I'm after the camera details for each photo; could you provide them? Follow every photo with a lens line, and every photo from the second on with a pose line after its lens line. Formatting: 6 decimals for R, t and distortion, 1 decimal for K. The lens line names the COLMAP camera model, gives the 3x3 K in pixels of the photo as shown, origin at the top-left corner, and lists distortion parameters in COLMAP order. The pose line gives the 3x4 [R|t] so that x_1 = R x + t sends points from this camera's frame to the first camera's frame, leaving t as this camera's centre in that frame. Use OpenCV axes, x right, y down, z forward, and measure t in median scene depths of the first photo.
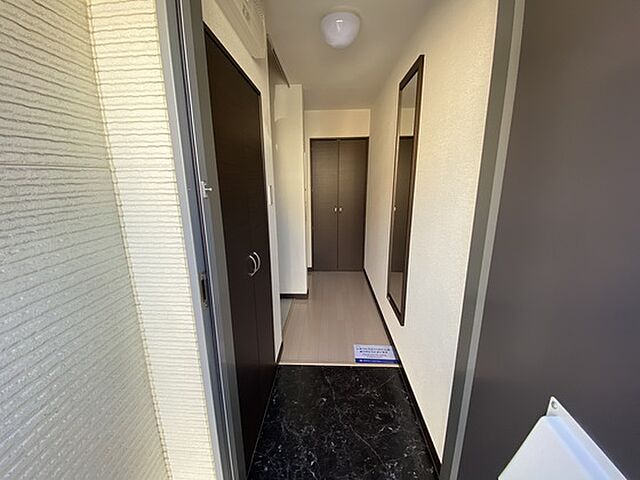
lens RADIAL K [[261.9, 0, 315.7], [0, 261.9, 238.4], [0, 0, 1]] dist [0.051557, -0.029643]
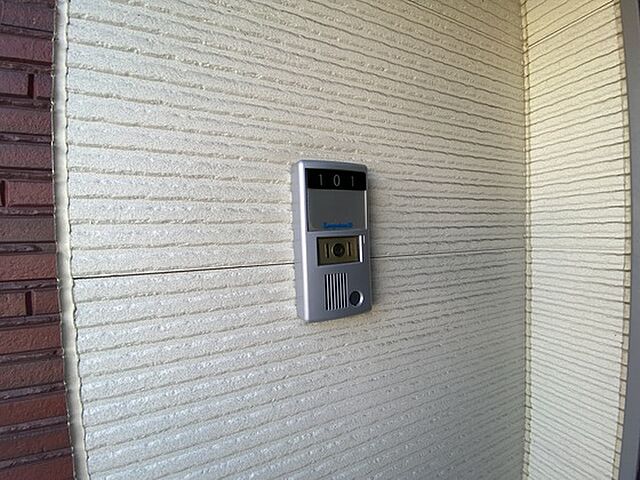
lens RADIAL K [[261.9, 0, 315.7], [0, 261.9, 238.4], [0, 0, 1]] dist [0.051557, -0.029643]
pose [[0.472915, 0.024778, -0.880759, -0.308017], [-0.177217, 0.981852, -0.067534, -0.105085], [0.863102, 0.188023, 0.468724, -0.059433]]
